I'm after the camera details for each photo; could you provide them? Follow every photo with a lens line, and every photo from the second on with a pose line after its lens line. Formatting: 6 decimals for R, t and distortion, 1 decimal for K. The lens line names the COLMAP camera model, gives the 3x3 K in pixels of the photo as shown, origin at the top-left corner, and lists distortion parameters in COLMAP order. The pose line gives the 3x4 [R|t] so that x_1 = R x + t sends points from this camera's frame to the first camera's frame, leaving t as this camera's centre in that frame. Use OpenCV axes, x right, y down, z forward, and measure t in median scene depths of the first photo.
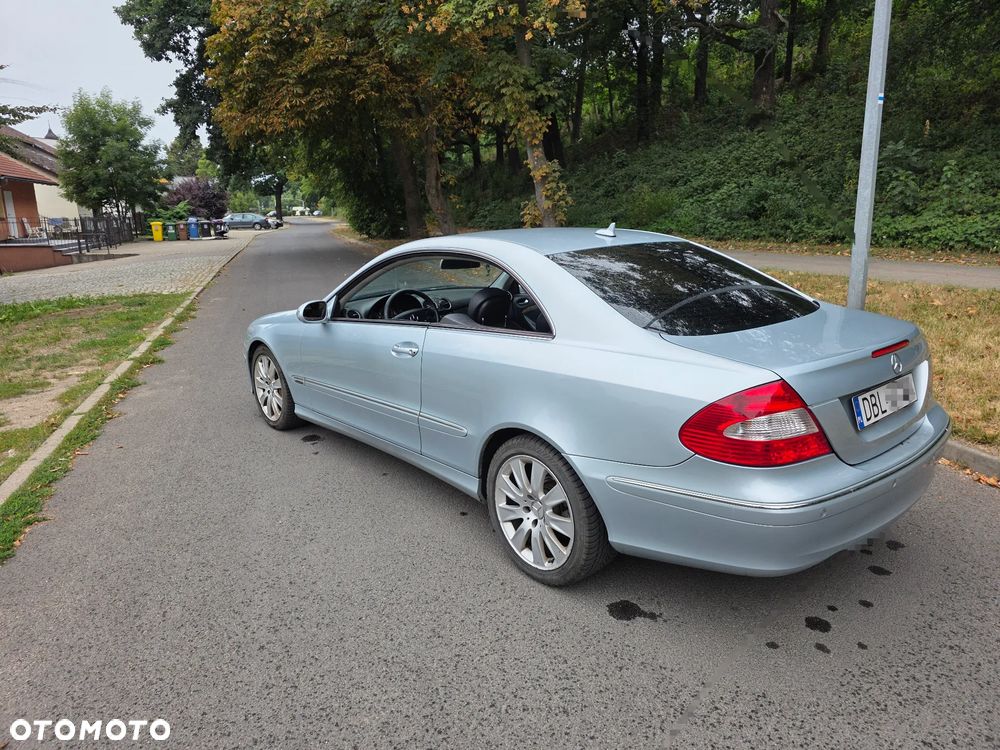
lens RADIAL K [[673.9, 0, 499.7], [0, 673.9, 374.5], [0, 0, 1]] dist [0.047481, -0.040775]
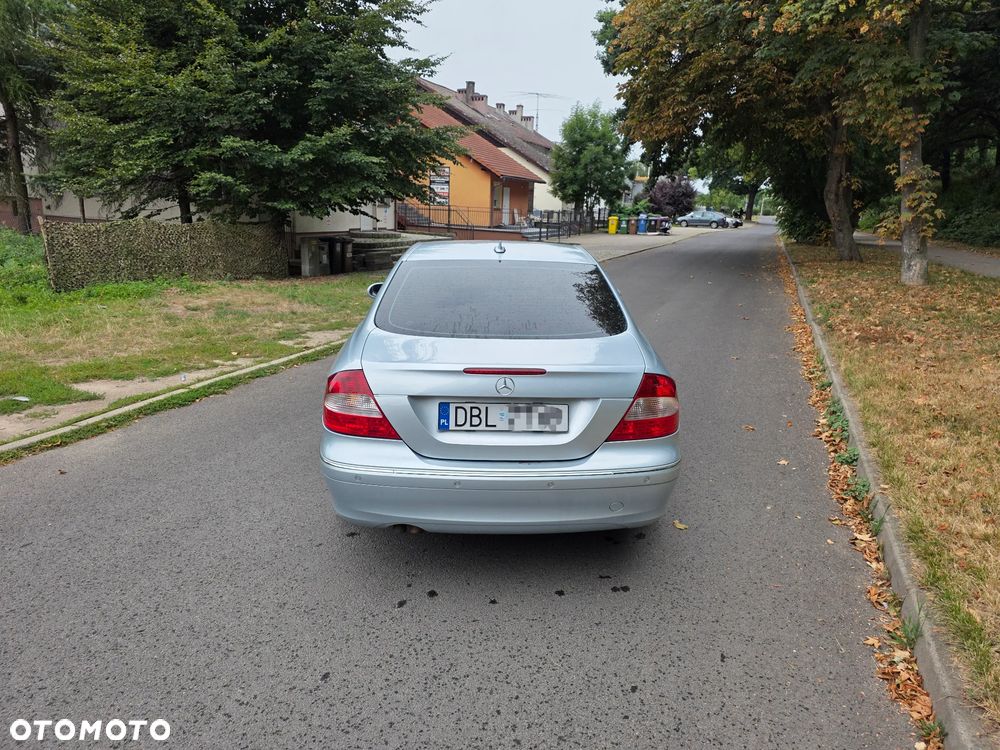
lens RADIAL K [[673.9, 0, 505.5], [0, 673.9, 378.2], [0, 0, 1]] dist [0.047481, -0.040775]
pose [[0.778165, 0.192422, -0.597858, 0.230823], [-0.187720, 0.979655, 0.070970, -0.019559], [0.599351, 0.057003, 0.798454, 0.025080]]
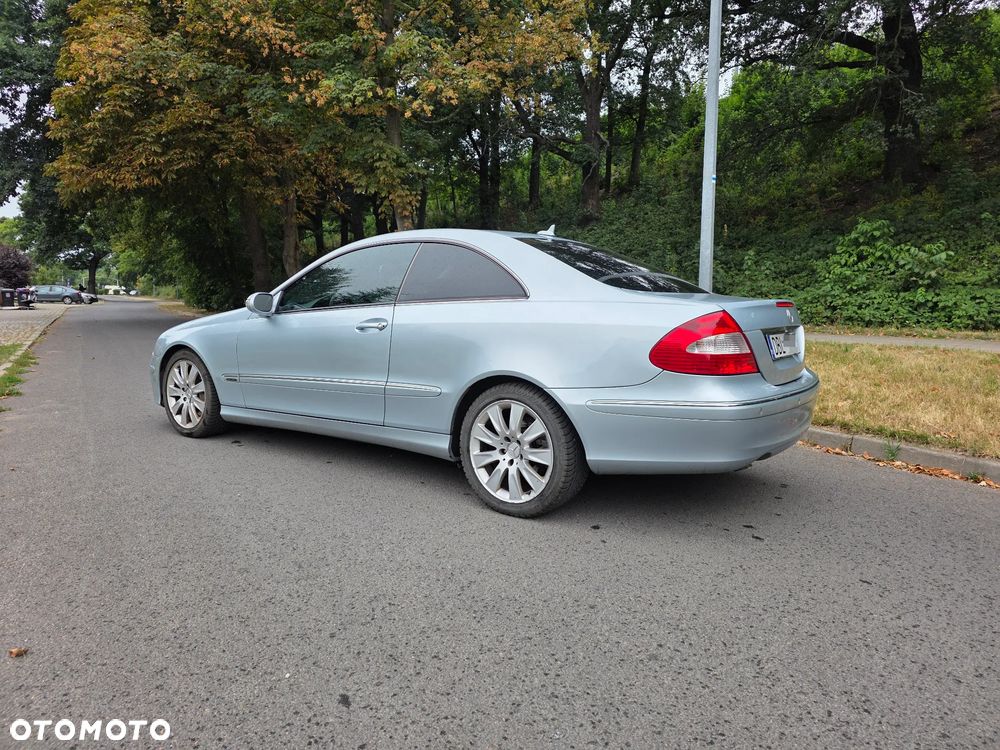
lens RADIAL K [[673.9, 0, 506.0], [0, 673.9, 363.5], [0, 0, 1]] dist [0.047481, -0.040775]
pose [[0.969194, 0.016296, 0.245757, -0.050886], [0.020612, 0.988942, -0.146863, 0.048233], [-0.245433, 0.147405, 0.958141, -0.020503]]
